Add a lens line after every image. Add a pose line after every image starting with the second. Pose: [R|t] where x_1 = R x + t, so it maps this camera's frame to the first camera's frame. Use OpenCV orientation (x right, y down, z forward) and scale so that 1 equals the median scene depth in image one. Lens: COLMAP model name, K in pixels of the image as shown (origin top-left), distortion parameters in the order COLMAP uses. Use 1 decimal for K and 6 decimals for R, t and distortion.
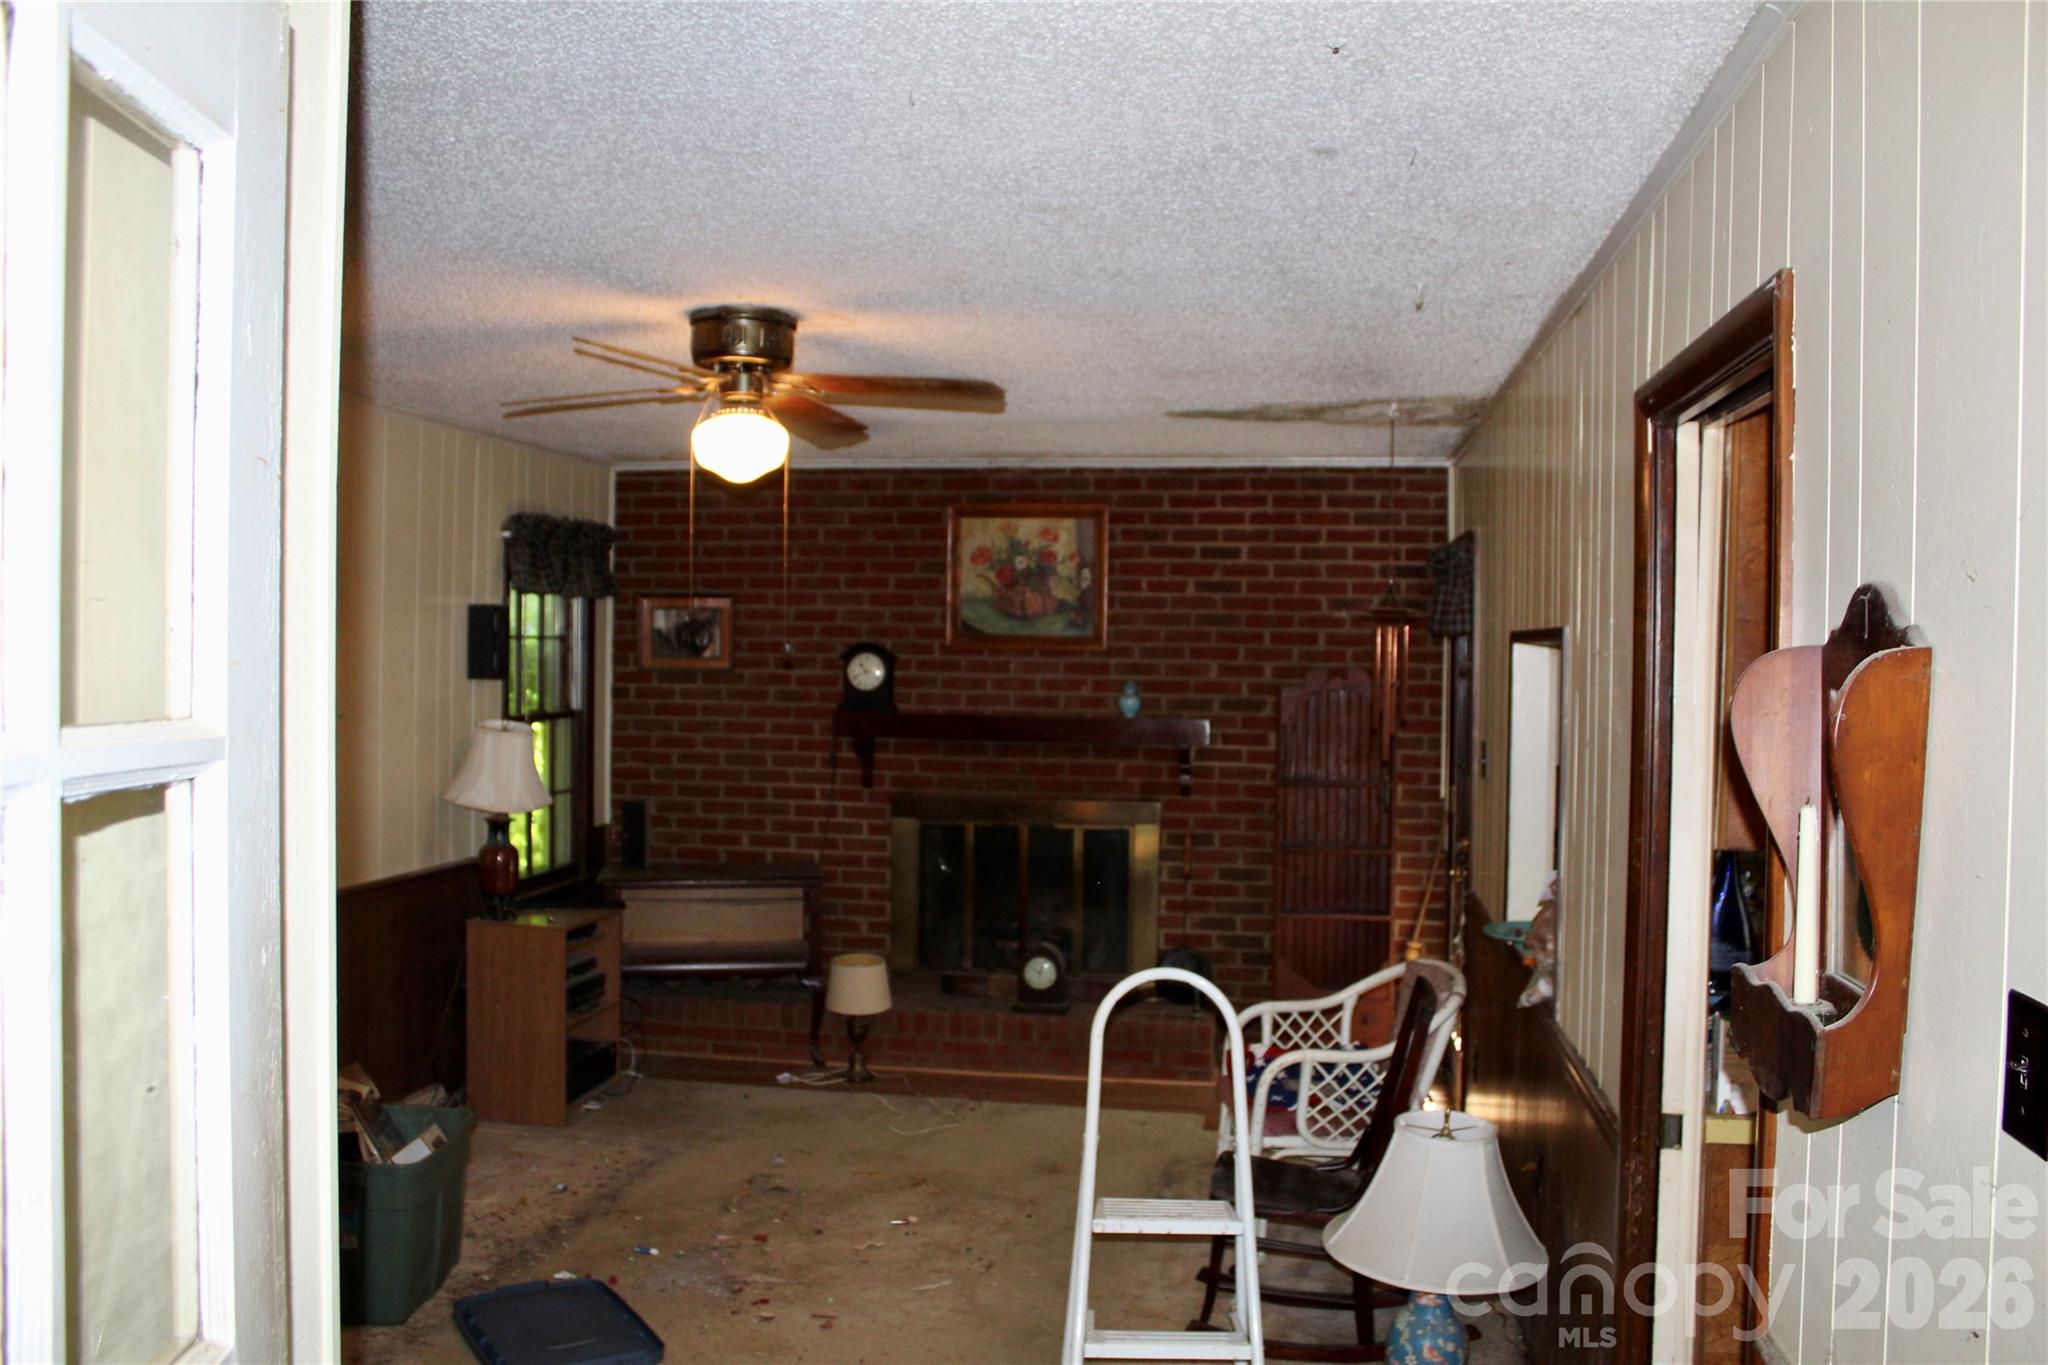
lens RADIAL K [[1765.1, 0, 1024.0], [0, 1765.1, 682.5], [0, 0, 1]] dist [-0.171621, 0.151340]
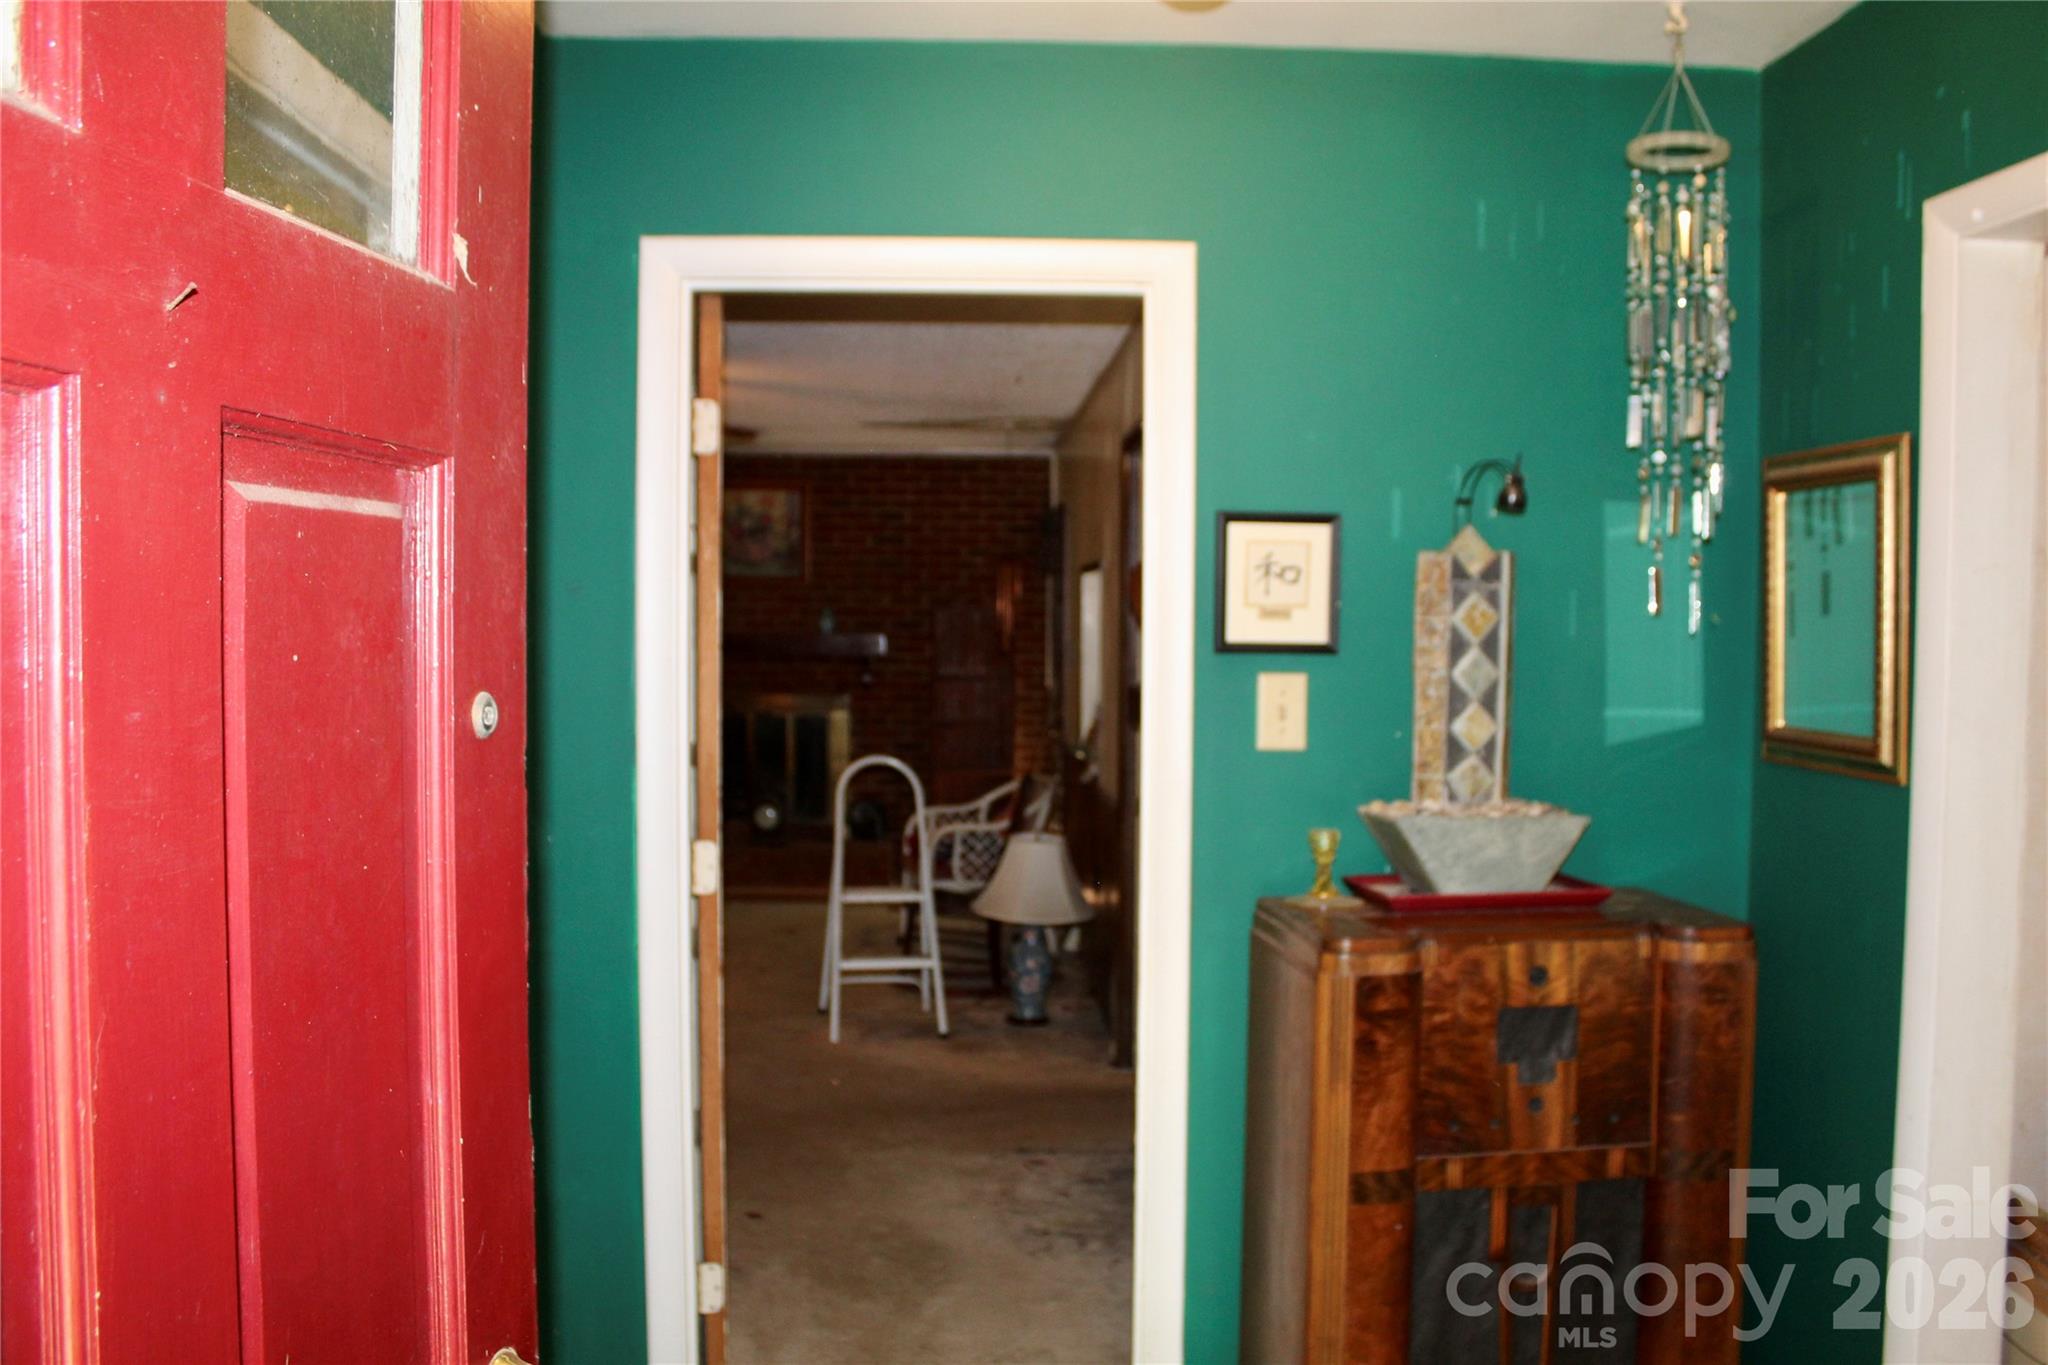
lens RADIAL K [[1765.1, 0, 1024.0], [0, 1765.1, 682.5], [0, 0, 1]] dist [-0.171621, 0.151340]
pose [[0.979229, -0.012300, 0.202384, -0.074158], [0.007848, 0.999710, 0.022784, 0.029421], [-0.202605, -0.020722, 0.979041, -0.420691]]
